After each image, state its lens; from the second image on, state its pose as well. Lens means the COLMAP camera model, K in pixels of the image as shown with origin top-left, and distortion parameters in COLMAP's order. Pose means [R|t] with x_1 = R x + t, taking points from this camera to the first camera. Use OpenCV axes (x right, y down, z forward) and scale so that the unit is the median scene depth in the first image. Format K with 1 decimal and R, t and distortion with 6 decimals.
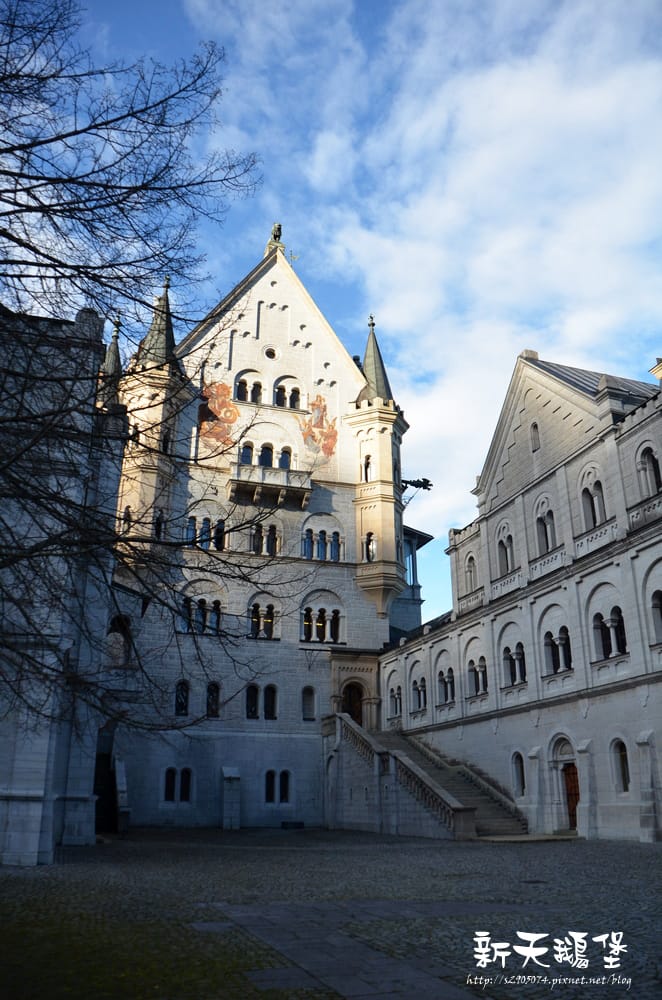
lens RADIAL K [[791.9, 0, 306.7], [0, 791.9, 482.9], [0, 0, 1]] dist [-0.125966, 0.039183]
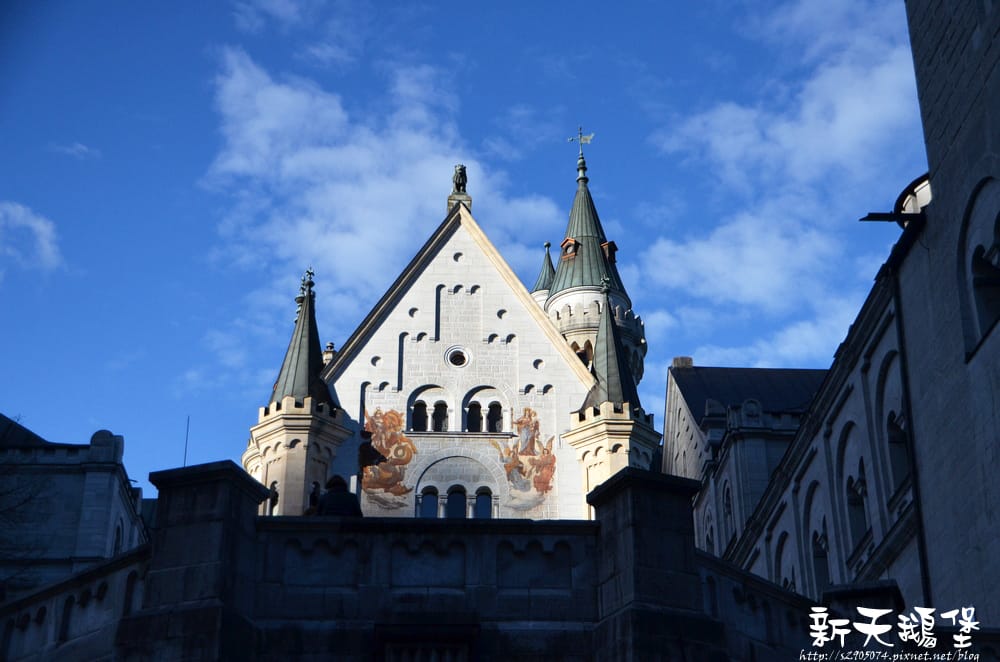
lens RADIAL K [[1656.4, 0, 508.3], [0, 1656.4, 332.8], [0, 0, 1]] dist [0.192846, 0.000000]
pose [[0.968506, -0.127239, -0.214024, 0.347804], [0.108181, 0.989233, -0.098560, -0.033826], [0.224261, 0.072303, 0.971843, -0.497578]]
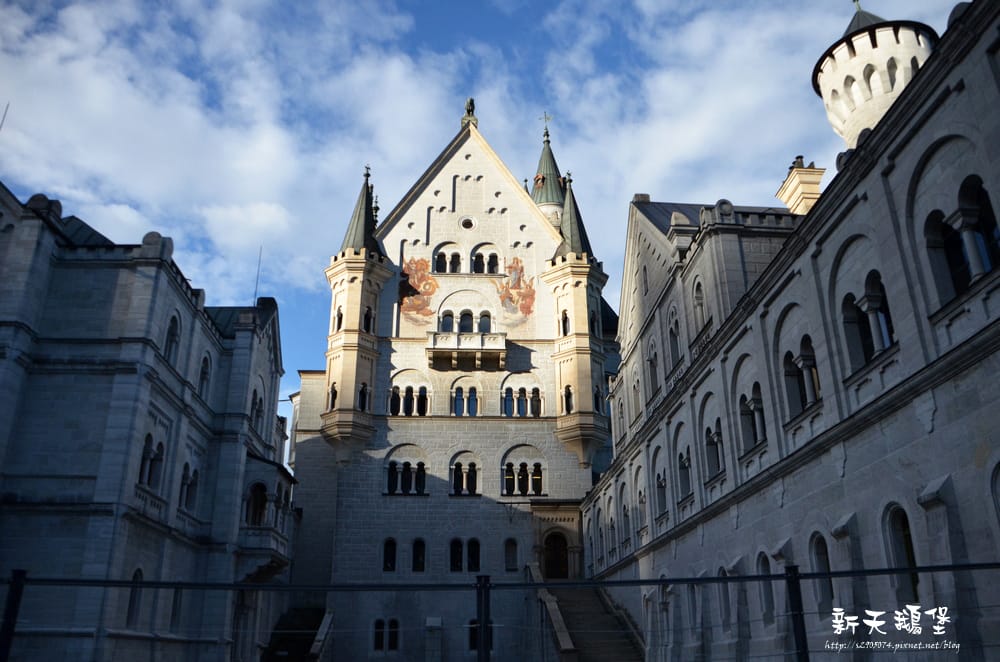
lens RADIAL K [[791.9, 0, 498.0], [0, 791.9, 333.3], [0, 0, 1]] dist [-0.125966, 0.039183]
pose [[0.967886, -0.107809, -0.227099, 0.230128], [0.106165, 0.994158, -0.019480, 0.006075], [0.227872, -0.005255, 0.973677, -0.017260]]
